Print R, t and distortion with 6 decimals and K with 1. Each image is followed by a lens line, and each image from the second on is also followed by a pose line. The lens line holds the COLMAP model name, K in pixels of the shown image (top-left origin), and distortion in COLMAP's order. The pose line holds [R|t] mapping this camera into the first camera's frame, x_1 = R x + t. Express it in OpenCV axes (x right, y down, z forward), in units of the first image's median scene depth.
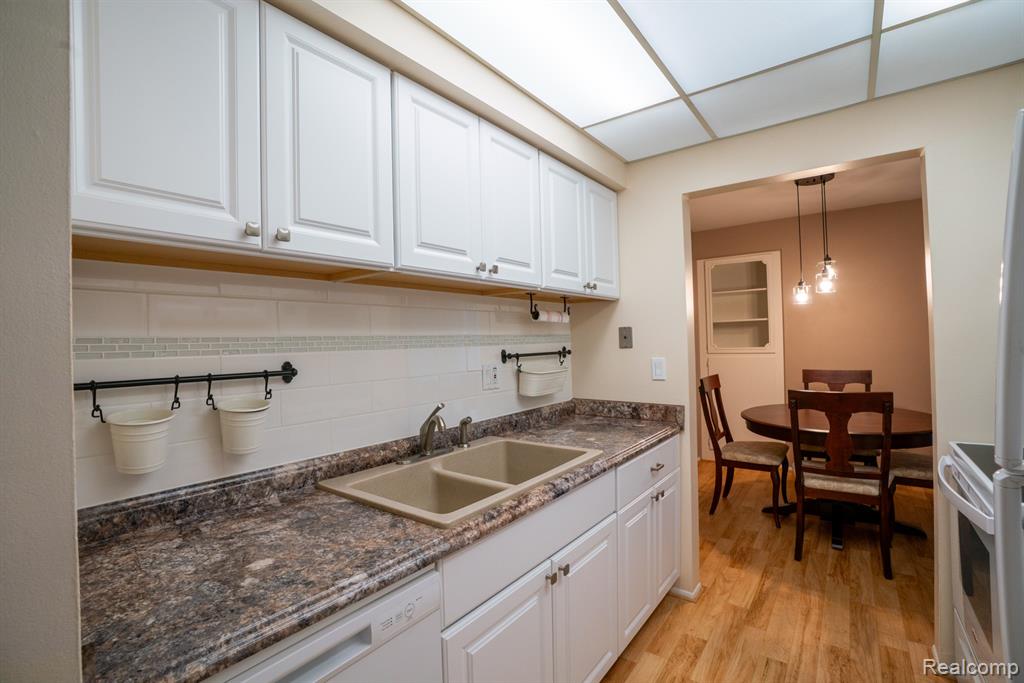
lens RADIAL K [[468.7, 0, 512.0], [0, 468.7, 341.5], [0, 0, 1]] dist [-0.074142, 0.030523]
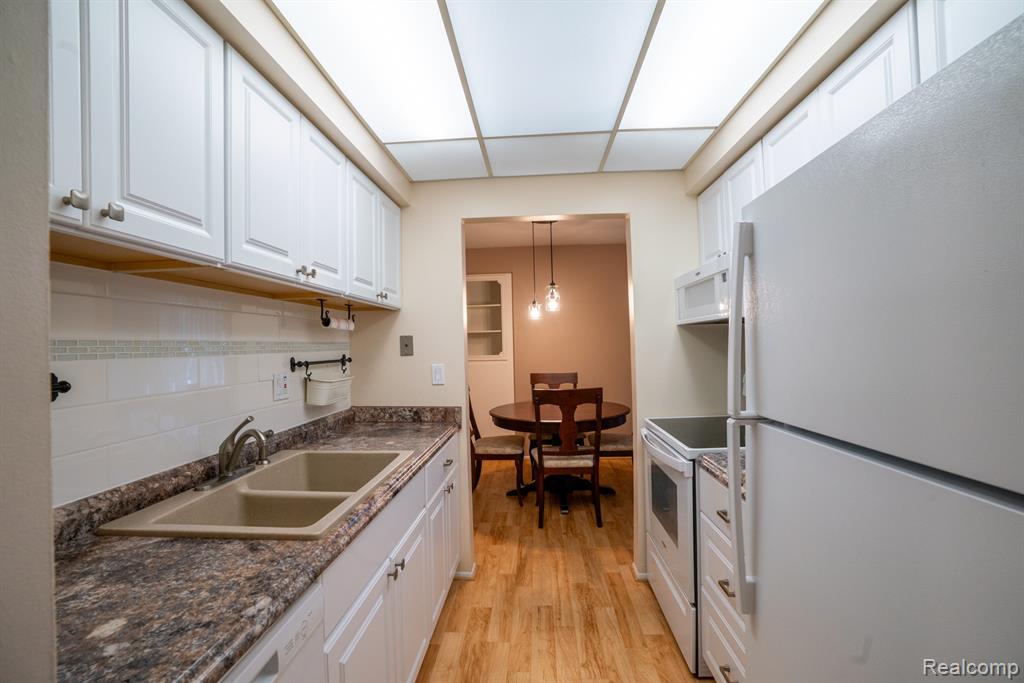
lens RADIAL K [[468.7, 0, 512.0], [0, 468.7, 341.5], [0, 0, 1]] dist [-0.074142, 0.030523]
pose [[0.833114, 0.011544, 0.552981, -0.178610], [-0.000355, 0.999793, -0.020337, 0.004611], [-0.553101, 0.016747, 0.832946, -0.016194]]
